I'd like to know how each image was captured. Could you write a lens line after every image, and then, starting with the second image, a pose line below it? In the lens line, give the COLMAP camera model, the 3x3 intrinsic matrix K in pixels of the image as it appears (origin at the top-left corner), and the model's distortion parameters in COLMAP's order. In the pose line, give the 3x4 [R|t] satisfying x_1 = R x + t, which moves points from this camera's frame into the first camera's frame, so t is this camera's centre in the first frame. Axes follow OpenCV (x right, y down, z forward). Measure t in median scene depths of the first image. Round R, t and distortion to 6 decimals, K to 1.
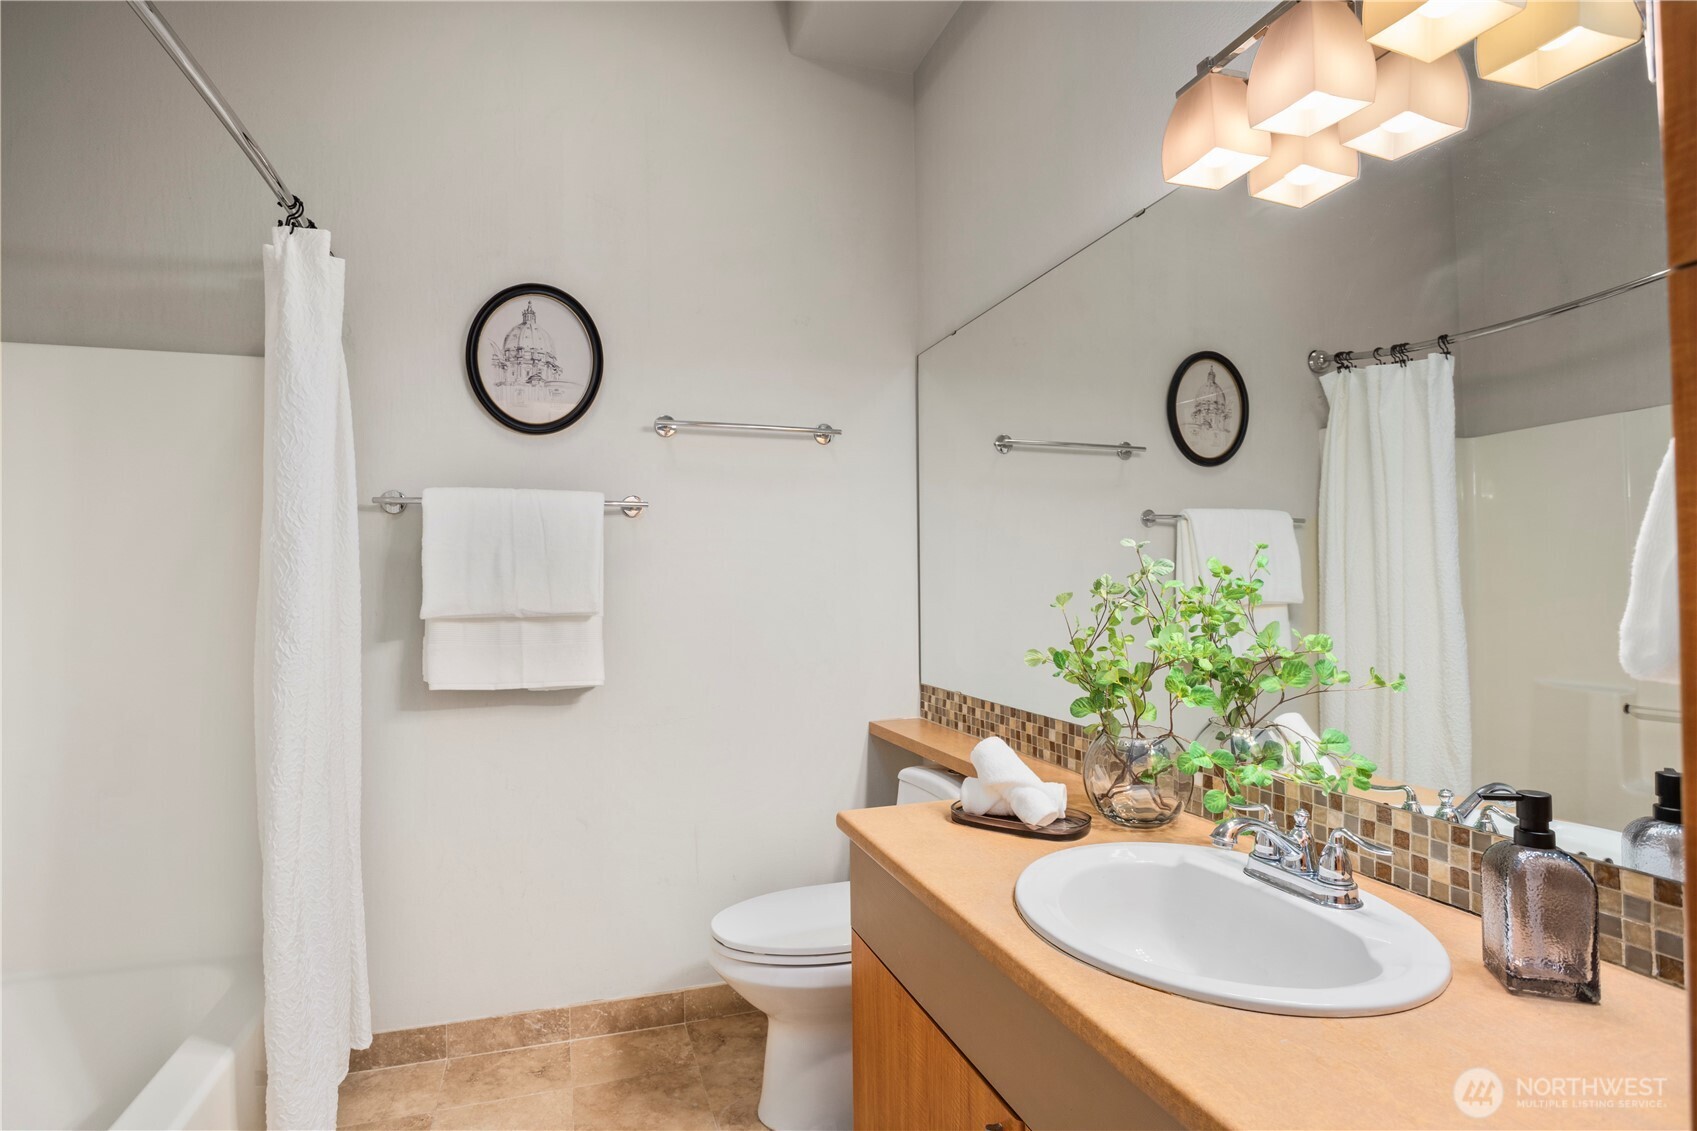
lens RADIAL K [[838.7, 0, 814.8], [0, 838.7, 571.7], [0, 0, 1]] dist [-0.070295, 0.026526]
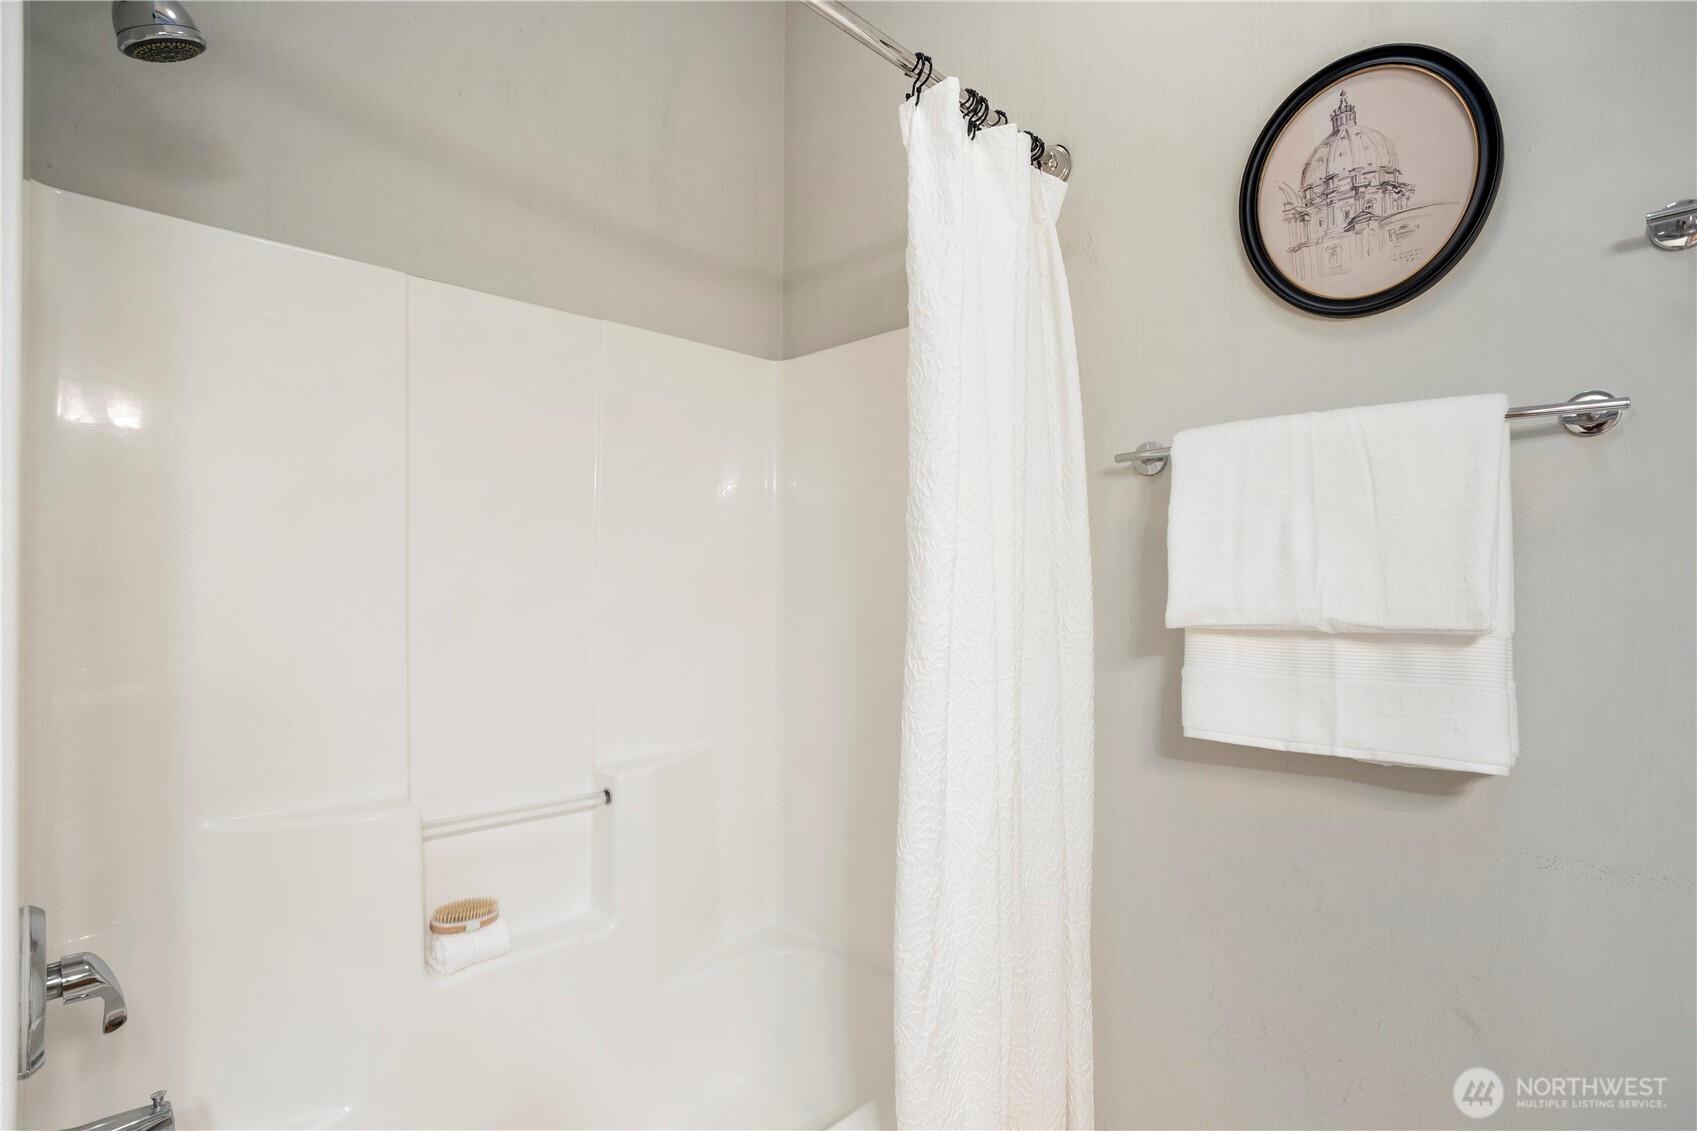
lens RADIAL K [[838.7, 0, 814.8], [0, 838.7, 571.7], [0, 0, 1]] dist [-0.070295, 0.026526]
pose [[0.477163, -0.007346, -0.878784, -0.024445], [0.017891, 0.999839, 0.001357, 0.005349], [0.878633, -0.016369, 0.477218, 0.395968]]
